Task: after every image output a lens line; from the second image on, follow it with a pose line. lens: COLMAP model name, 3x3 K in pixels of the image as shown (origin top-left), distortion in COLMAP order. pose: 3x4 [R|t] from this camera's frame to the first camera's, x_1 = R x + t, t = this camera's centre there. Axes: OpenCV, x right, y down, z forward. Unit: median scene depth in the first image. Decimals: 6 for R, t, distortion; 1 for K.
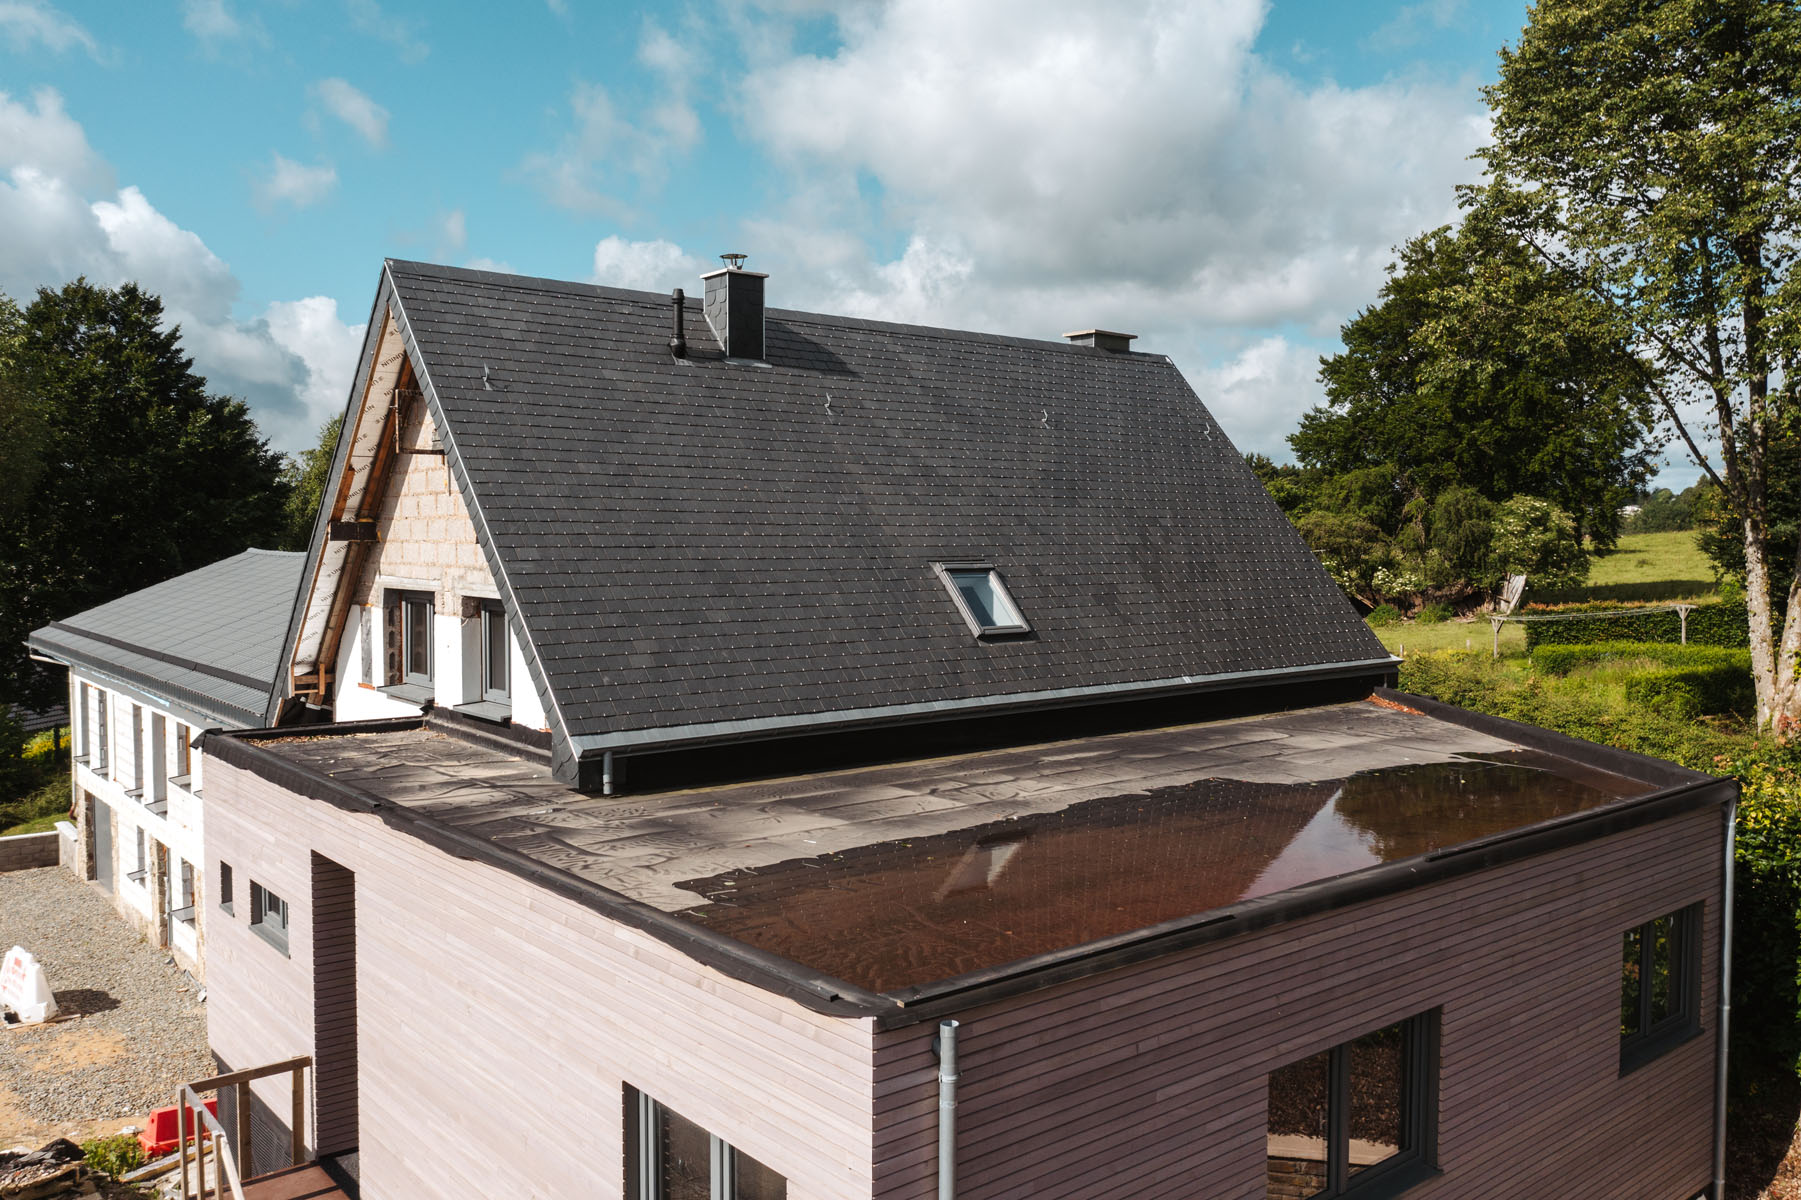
lens RADIAL K [[1424.4, 0, 894.4], [0, 1424.4, 591.4], [0, 0, 1]] dist [-0.019853, 0.006613]
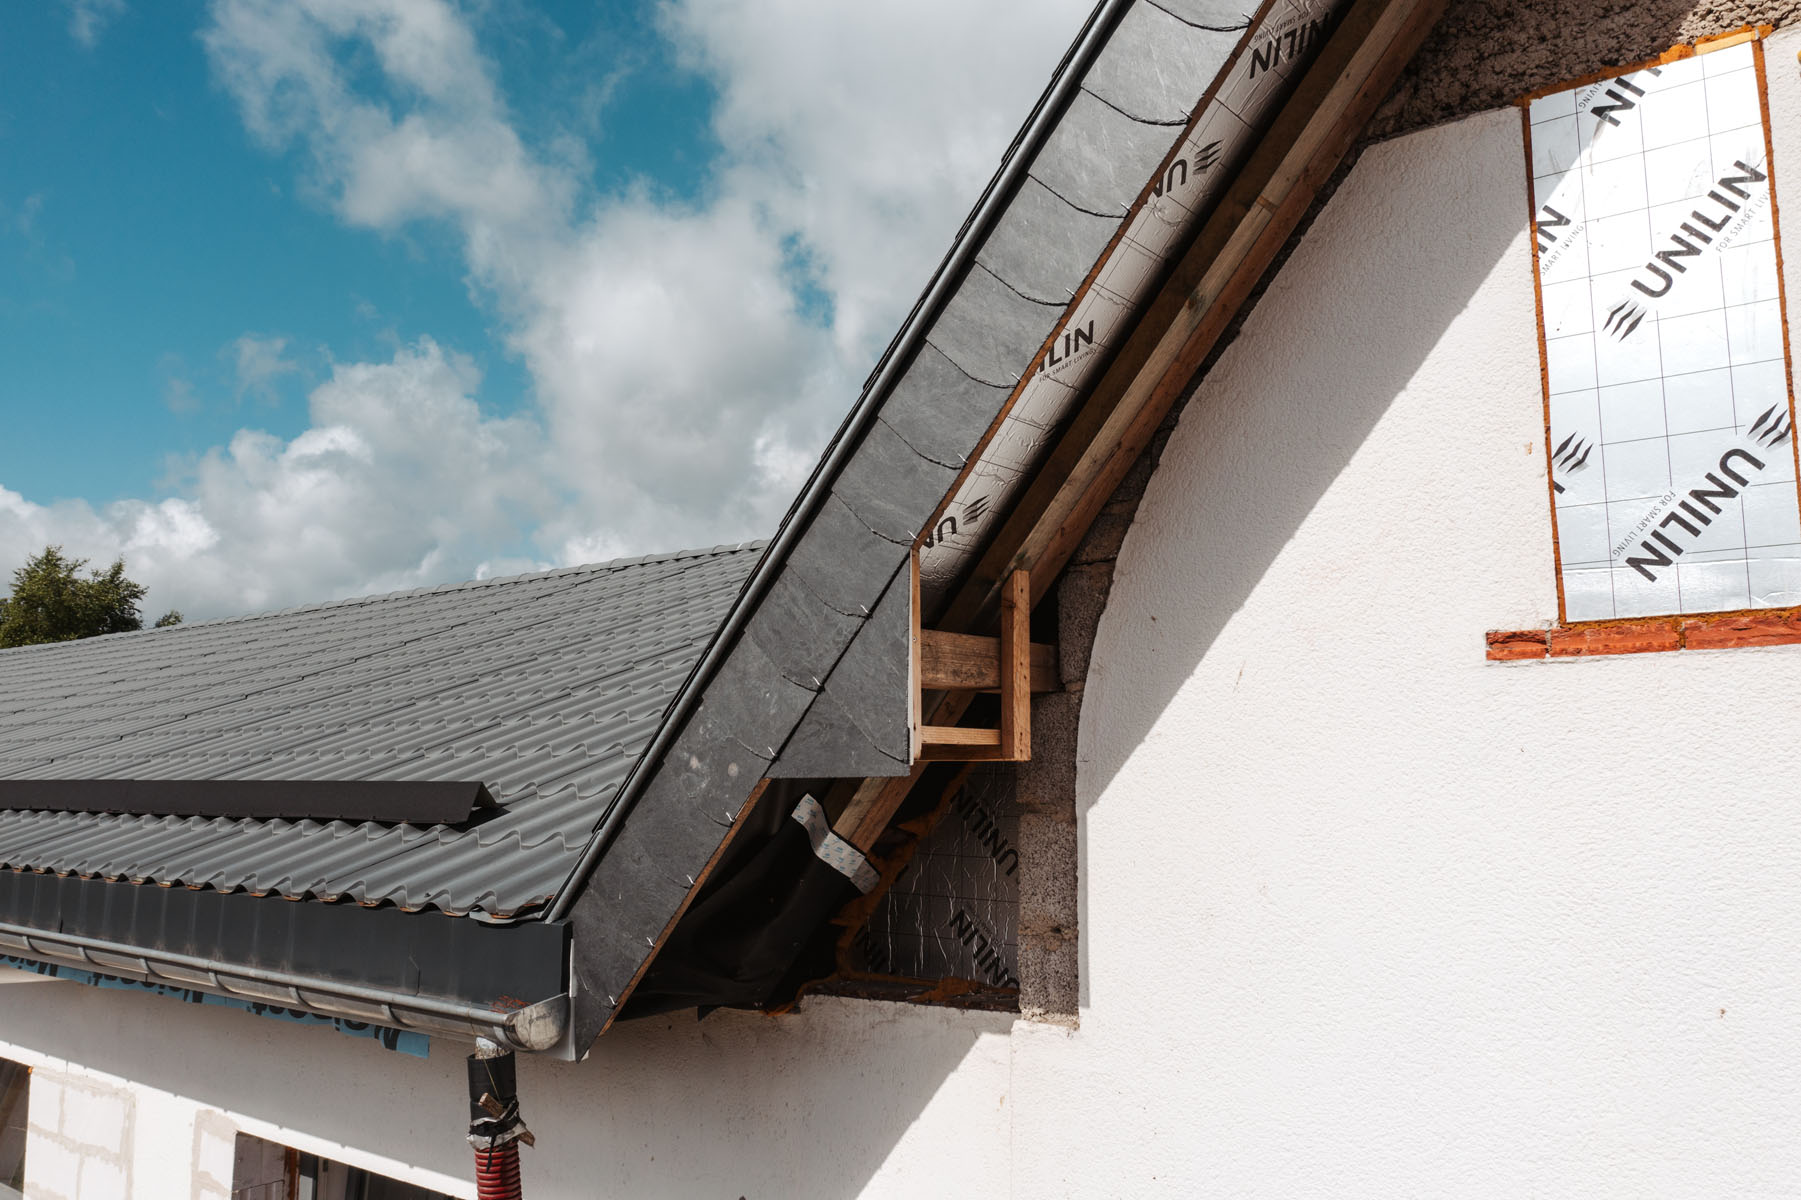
lens RADIAL K [[1424.4, 0, 899.8], [0, 1424.4, 608.8], [0, 0, 1]] dist [-0.019853, 0.006613]
pose [[0.977438, 0.024917, 0.209750, -0.501292], [0.010862, 0.985775, -0.167719, 0.091692], [-0.210945, 0.166213, 0.963263, 0.941859]]
